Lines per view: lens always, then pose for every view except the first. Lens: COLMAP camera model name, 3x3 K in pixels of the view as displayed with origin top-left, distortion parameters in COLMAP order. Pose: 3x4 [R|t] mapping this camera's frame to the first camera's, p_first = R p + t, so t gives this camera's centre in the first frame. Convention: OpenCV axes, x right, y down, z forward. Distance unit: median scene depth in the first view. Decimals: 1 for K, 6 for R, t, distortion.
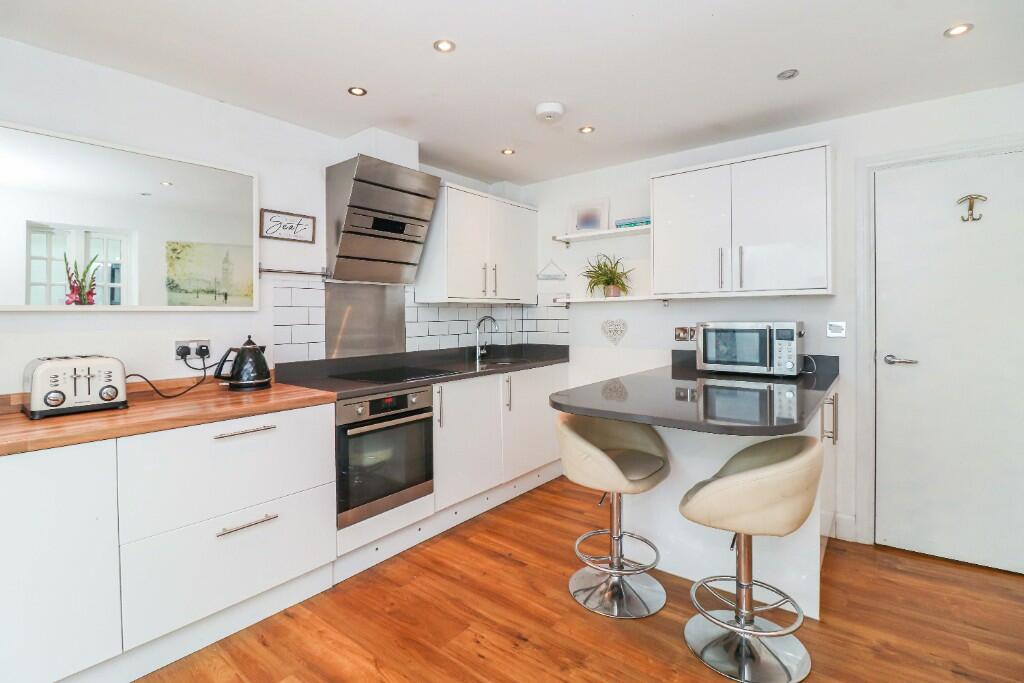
lens RADIAL K [[484.3, 0, 502.8], [0, 484.3, 318.0], [0, 0, 1]] dist [-0.003635, -0.001192]
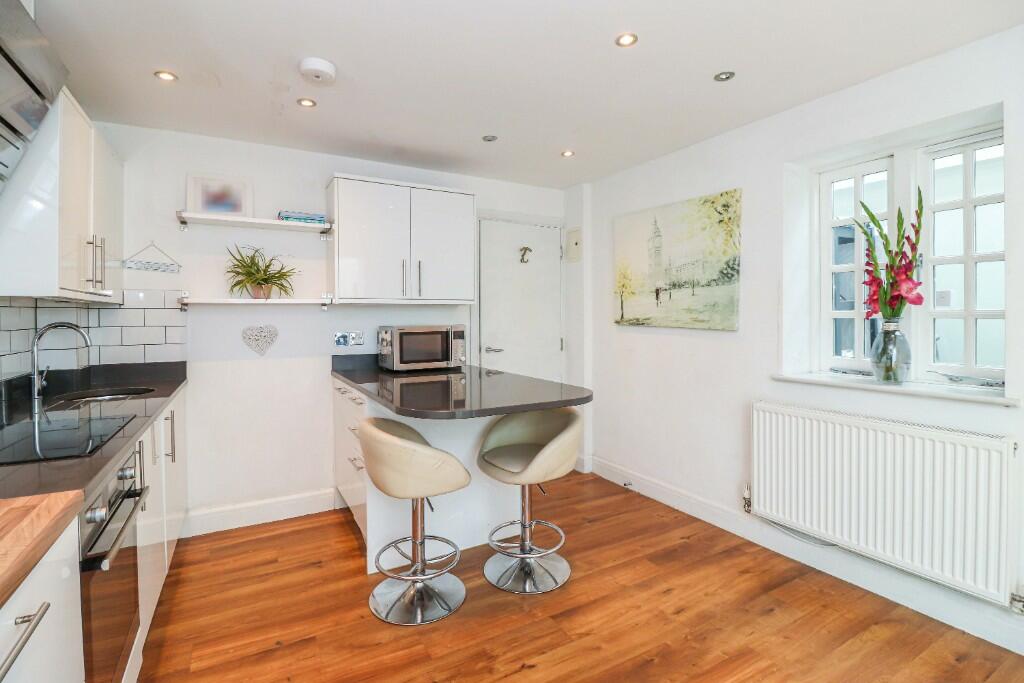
lens RADIAL K [[484.3, 0, 502.8], [0, 484.3, 318.0], [0, 0, 1]] dist [-0.003635, -0.001192]
pose [[0.383889, 0.001291, 0.923378, -0.516690], [0.007169, 0.999965, -0.004378, -0.003568], [-0.923351, 0.008300, 0.383866, 0.378798]]
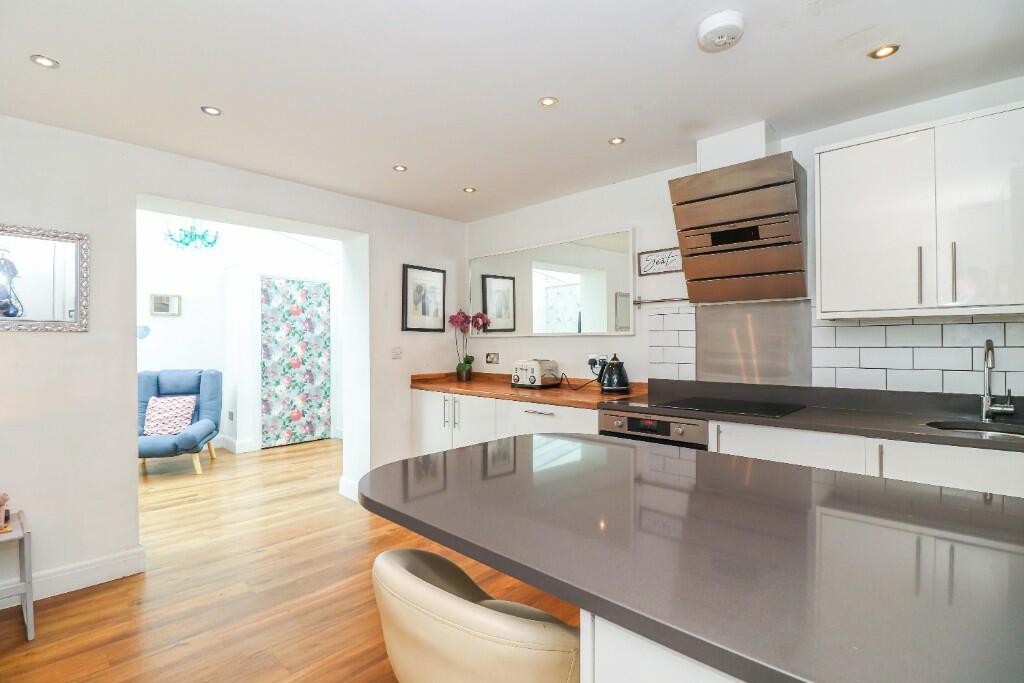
lens RADIAL K [[470.9, 0, 512.0], [0, 470.9, 341.5], [0, 0, 1]] dist [-0.002072, -0.000354]
pose [[-0.072157, 0.008286, -0.997359, 0.709374], [-0.002098, 0.999962, 0.008460, -0.006471], [0.997391, 0.002703, -0.072137, 0.727348]]
